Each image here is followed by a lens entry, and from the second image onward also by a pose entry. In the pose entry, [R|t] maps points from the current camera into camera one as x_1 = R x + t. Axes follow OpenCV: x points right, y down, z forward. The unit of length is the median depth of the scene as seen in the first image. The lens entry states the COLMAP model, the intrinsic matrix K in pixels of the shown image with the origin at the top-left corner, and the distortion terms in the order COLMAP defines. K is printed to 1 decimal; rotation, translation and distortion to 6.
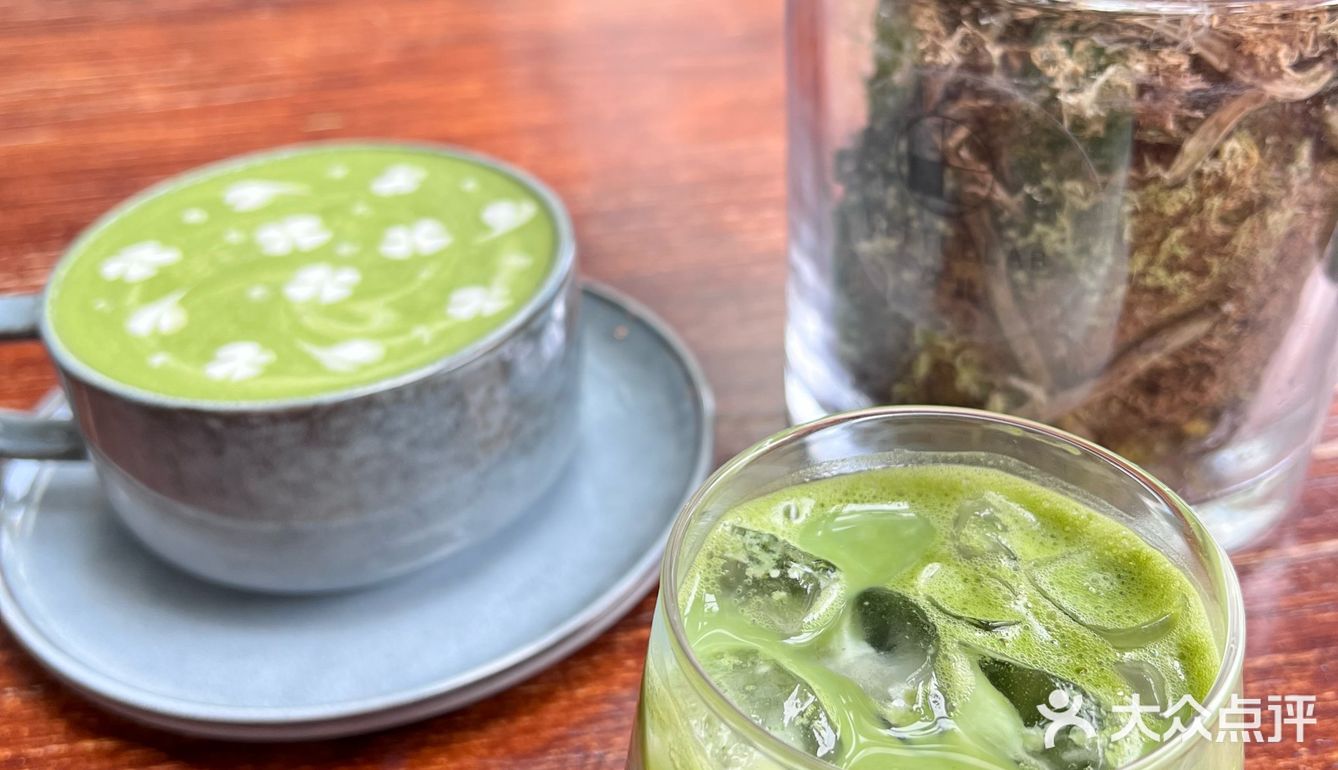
lens RADIAL K [[1371.2, 0, 669.0], [0, 1371.2, 385.0], [0, 0, 1]] dist [0.013522, -0.265525]
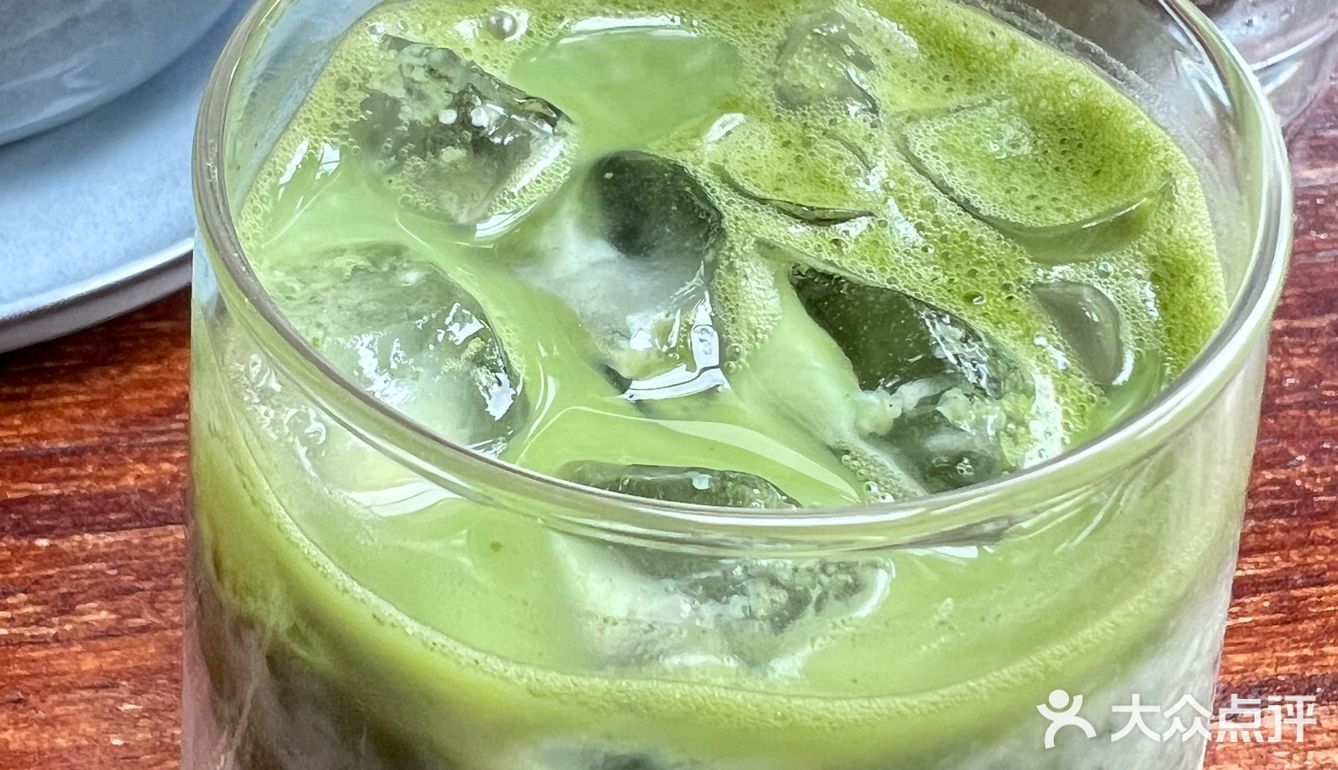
lens RADIAL K [[1167.3, 0, 669.0], [0, 1167.3, 385.0], [0, 0, 1]] dist [0.050326, -0.000537]
pose [[0.999634, 0.027031, 0.001280, 0.171624], [-0.026669, 0.976029, 0.215999, 0.138778], [0.004589, -0.215954, 0.976393, 0.502056]]
